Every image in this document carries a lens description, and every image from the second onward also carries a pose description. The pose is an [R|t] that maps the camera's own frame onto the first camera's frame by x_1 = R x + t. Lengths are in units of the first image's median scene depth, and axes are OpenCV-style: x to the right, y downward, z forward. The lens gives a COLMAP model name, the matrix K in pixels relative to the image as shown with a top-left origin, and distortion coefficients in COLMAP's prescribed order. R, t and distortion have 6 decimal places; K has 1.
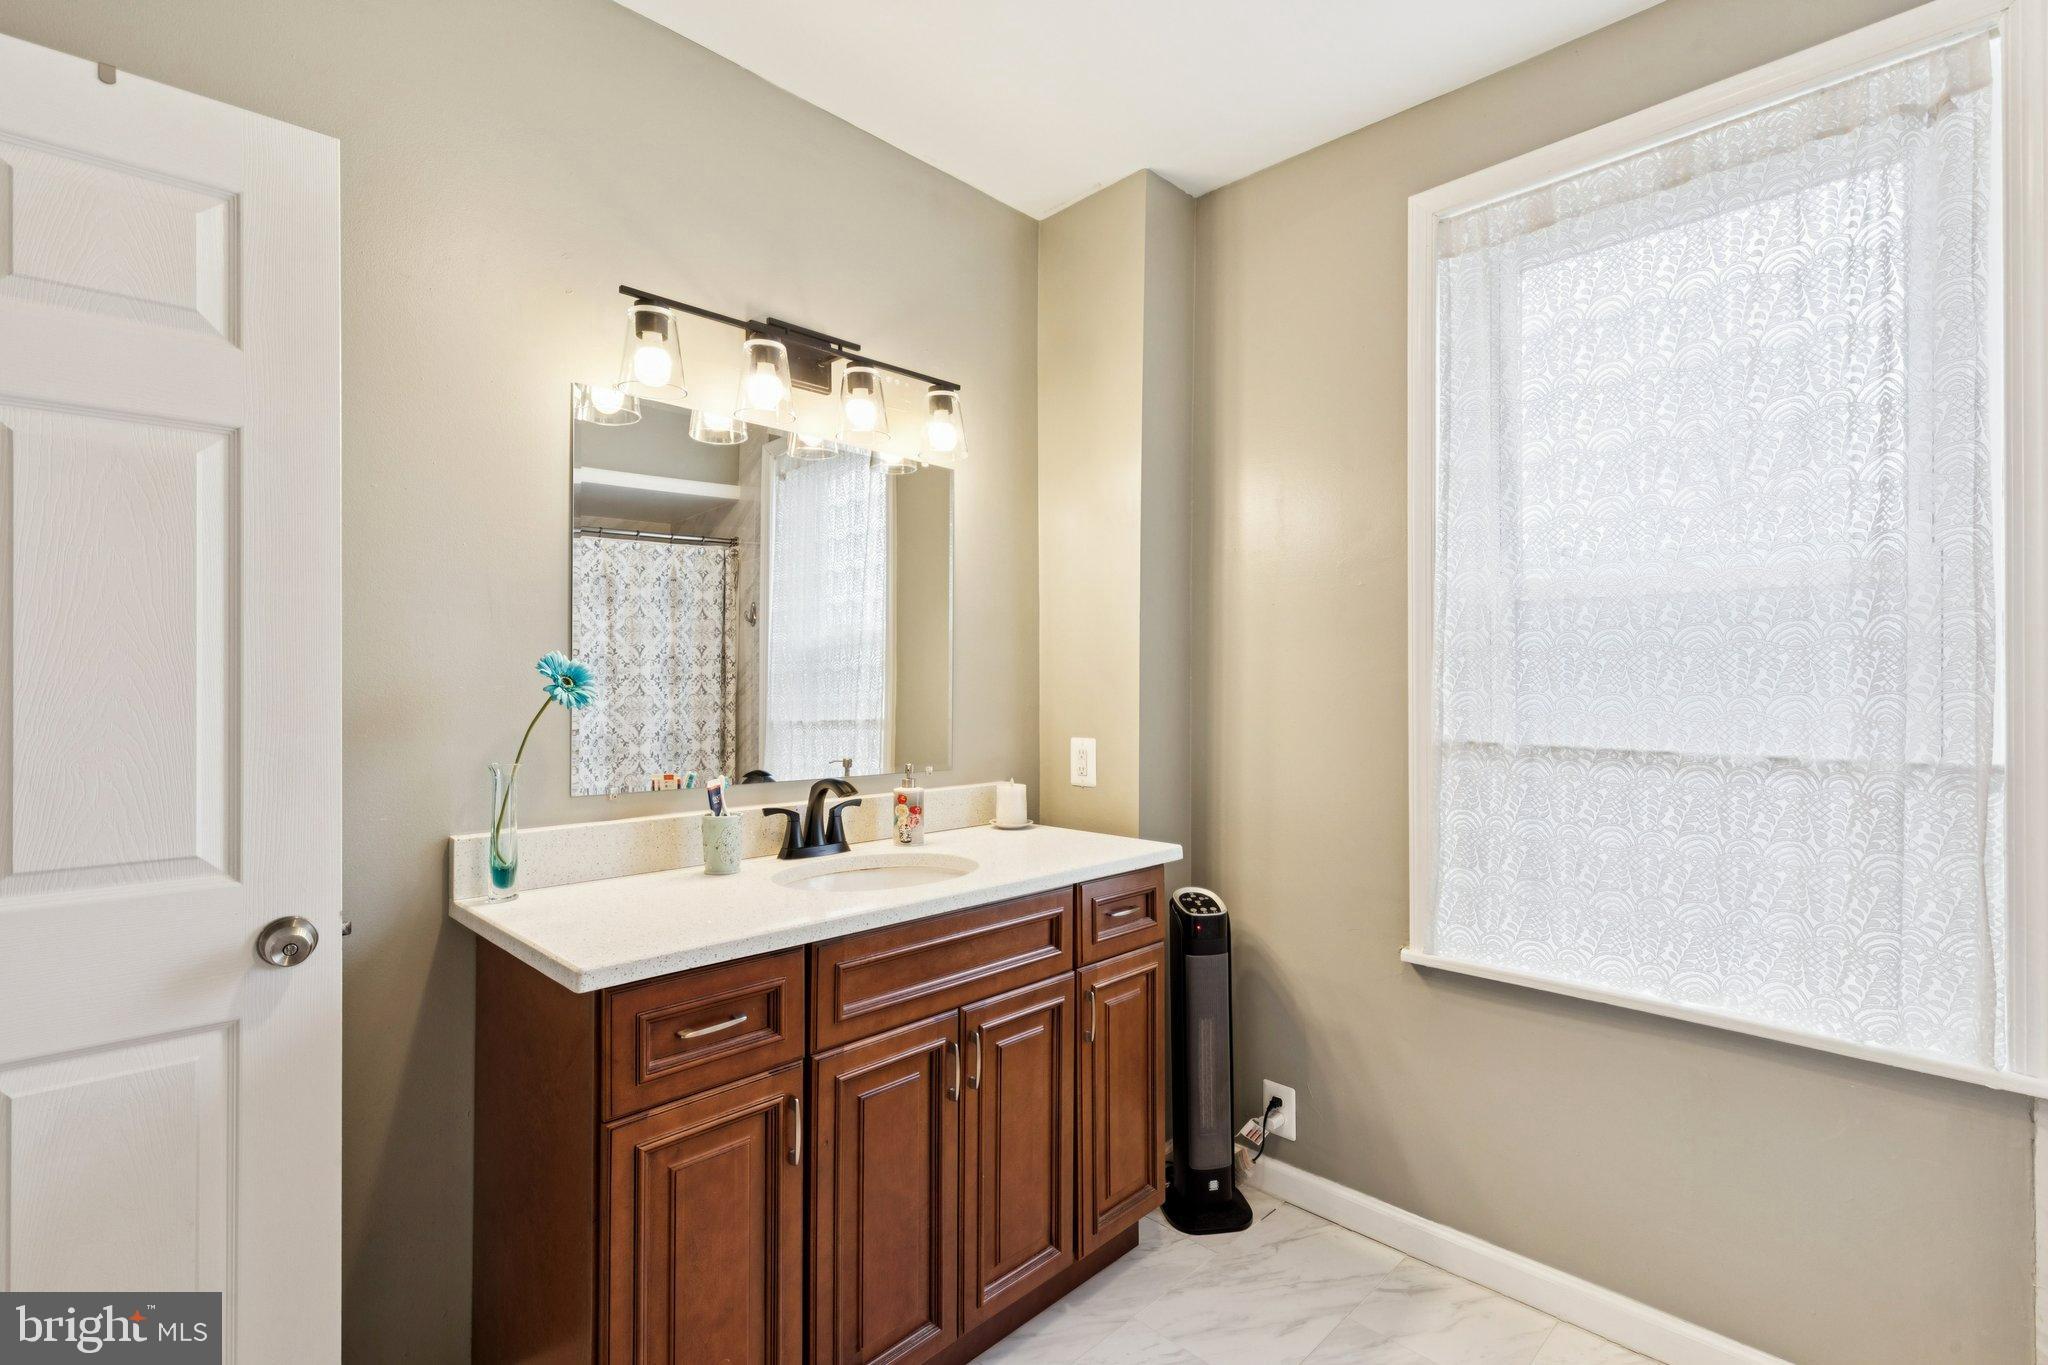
lens RADIAL K [[925.5, 0, 1030.3], [0, 925.5, 687.1], [0, 0, 1]] dist [0.006975, -0.002138]
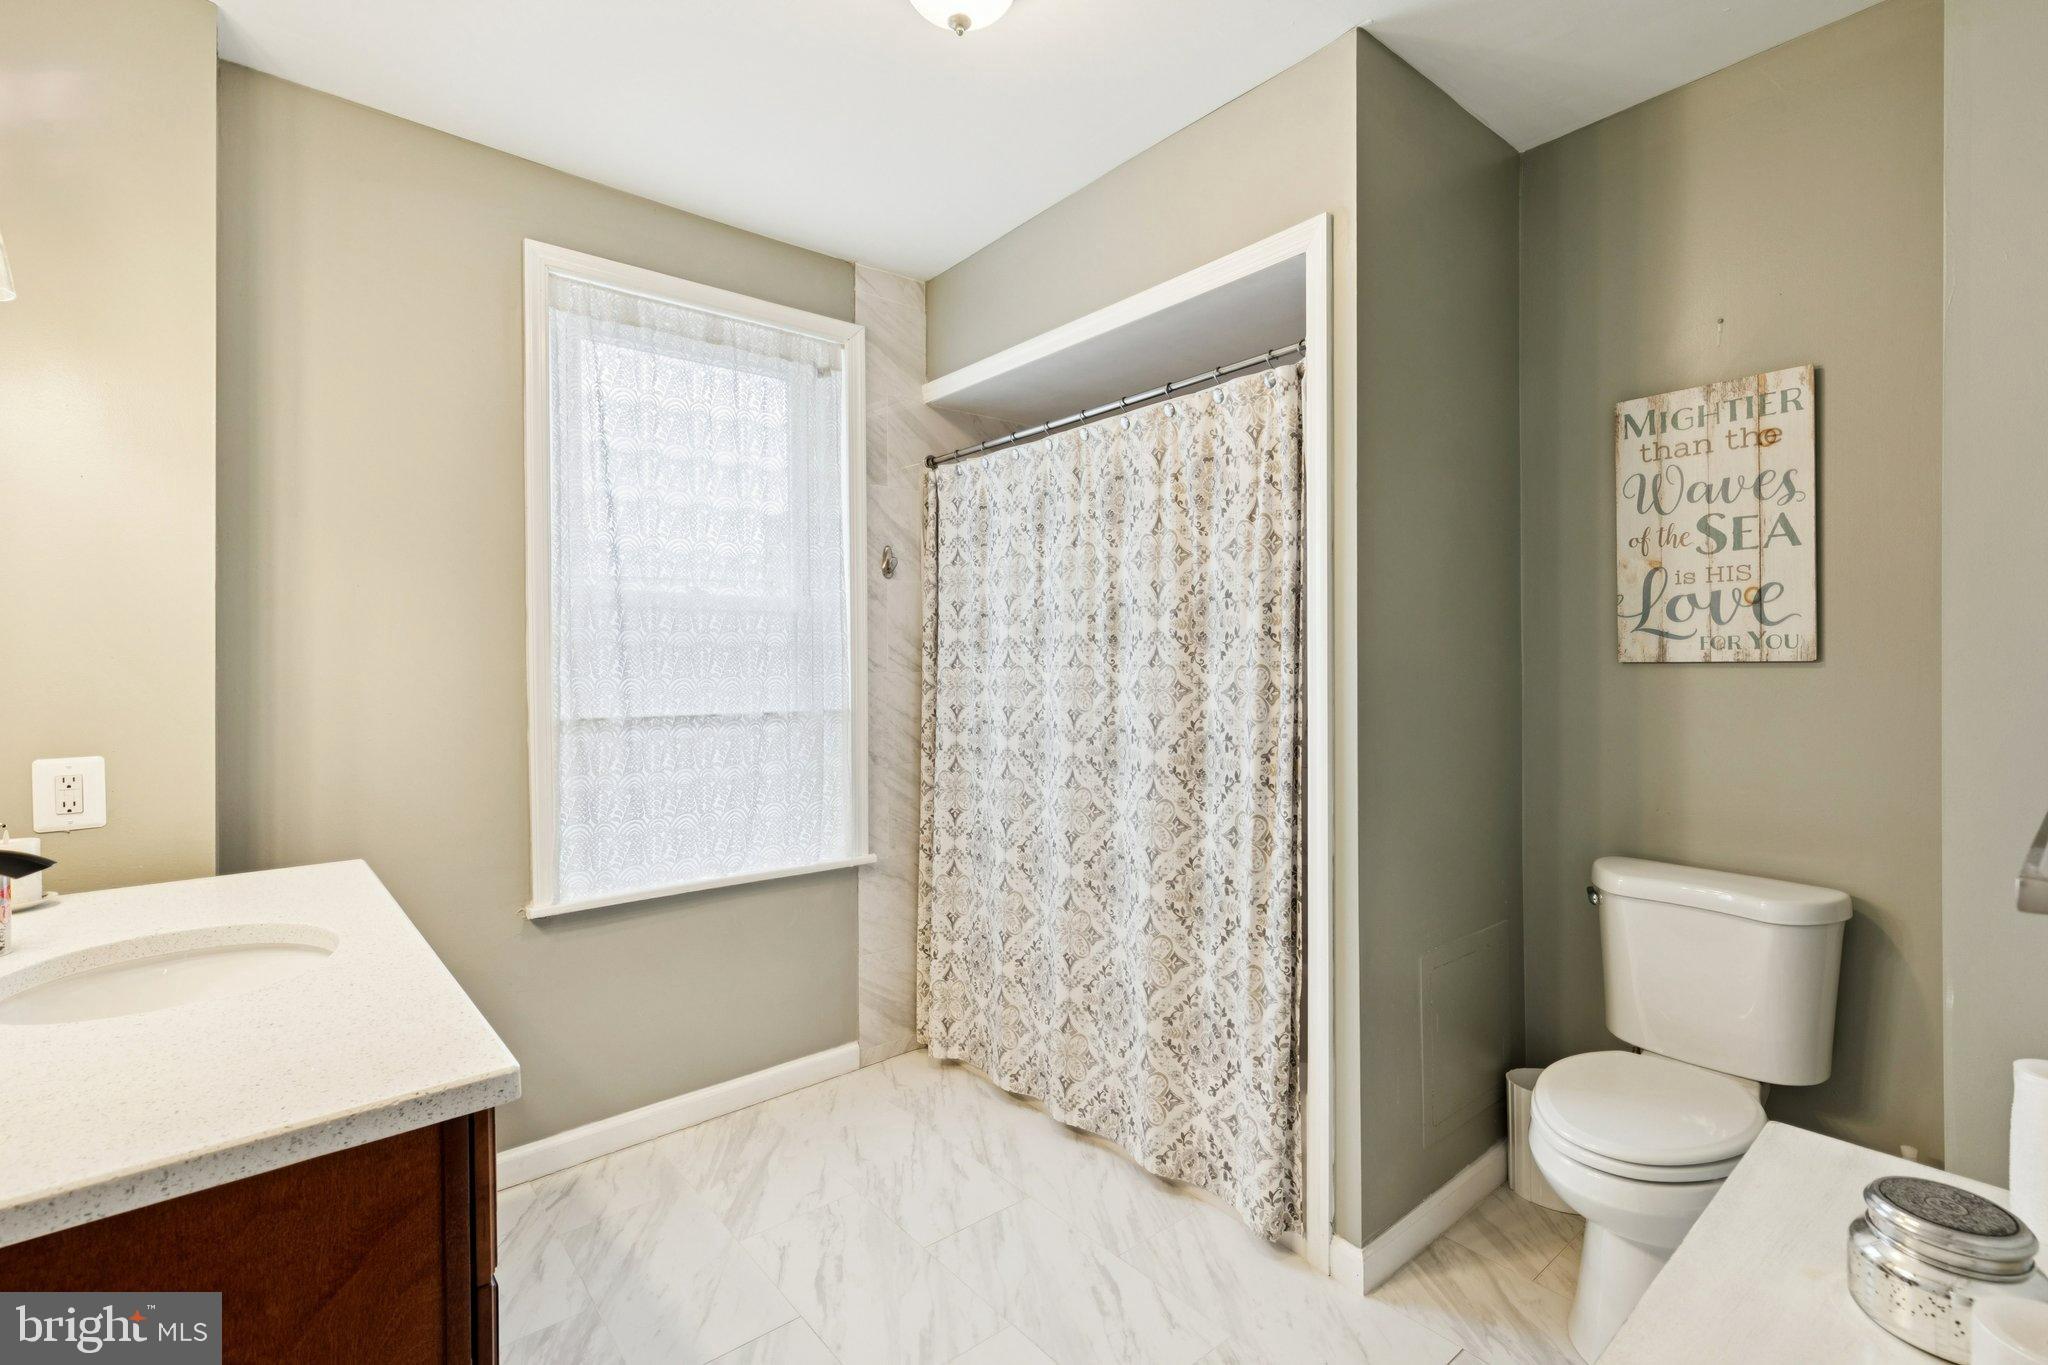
lens RADIAL K [[925.5, 0, 1029.7], [0, 925.5, 672.5], [0, 0, 1]] dist [0.006975, -0.002138]
pose [[0.086400, -0.009347, 0.996217, -0.704599], [0.012343, 0.999889, 0.008311, -0.004569], [-0.996184, 0.011579, 0.086506, 0.318396]]
